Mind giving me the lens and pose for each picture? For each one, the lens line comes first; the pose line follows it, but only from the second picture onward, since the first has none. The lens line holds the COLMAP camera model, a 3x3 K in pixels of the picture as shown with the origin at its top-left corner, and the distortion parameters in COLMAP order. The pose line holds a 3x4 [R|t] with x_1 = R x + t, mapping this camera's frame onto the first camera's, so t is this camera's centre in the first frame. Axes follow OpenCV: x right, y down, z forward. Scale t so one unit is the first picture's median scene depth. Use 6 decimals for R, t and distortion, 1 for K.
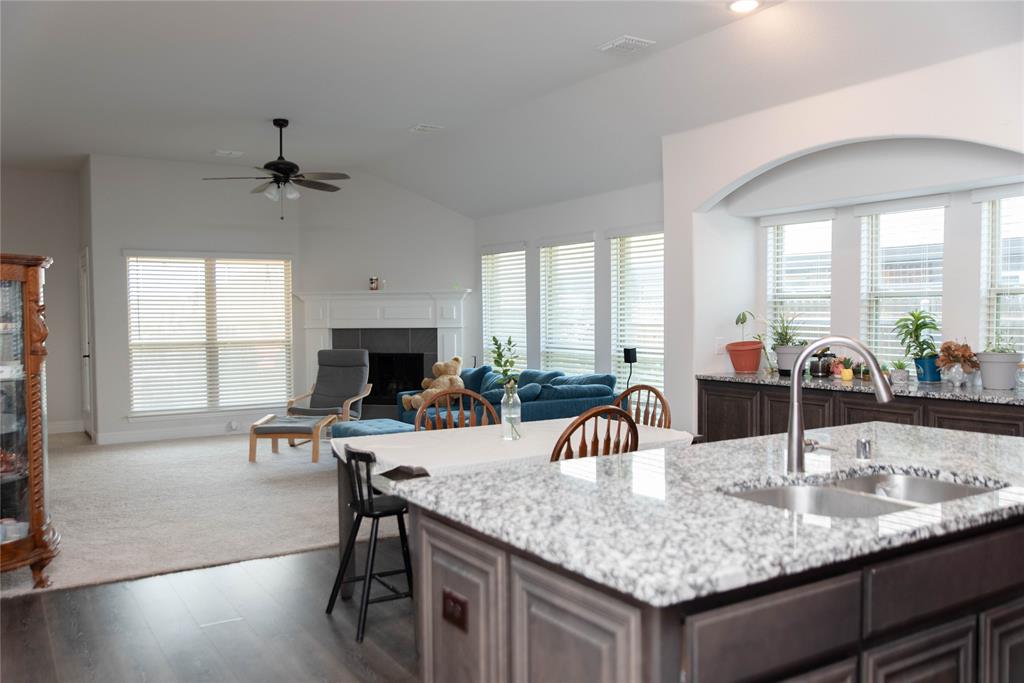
lens RADIAL K [[843.9, 0, 512.0], [0, 843.9, 341.5], [0, 0, 1]] dist [0.002056, 0.001411]
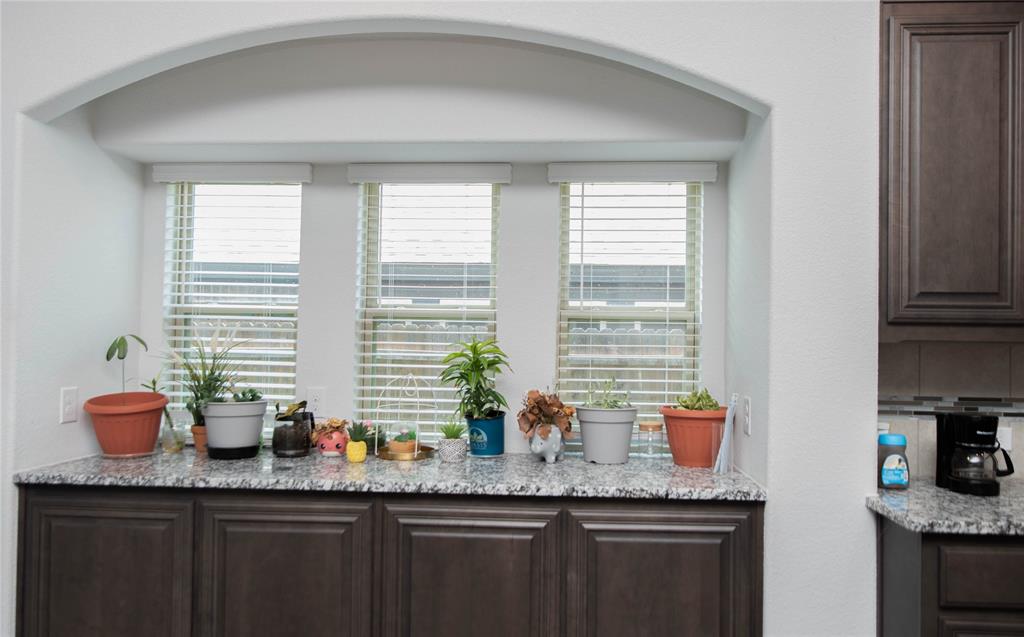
lens RADIAL K [[699.0, 0, 512.0], [0, 699.0, 318.5], [0, 0, 1]] dist [0.004904, 0.001621]
pose [[0.572303, 0.040419, 0.819046, 0.065322], [0.010903, 0.998321, -0.056885, -0.020865], [-0.819970, 0.041485, 0.570902, 0.608653]]
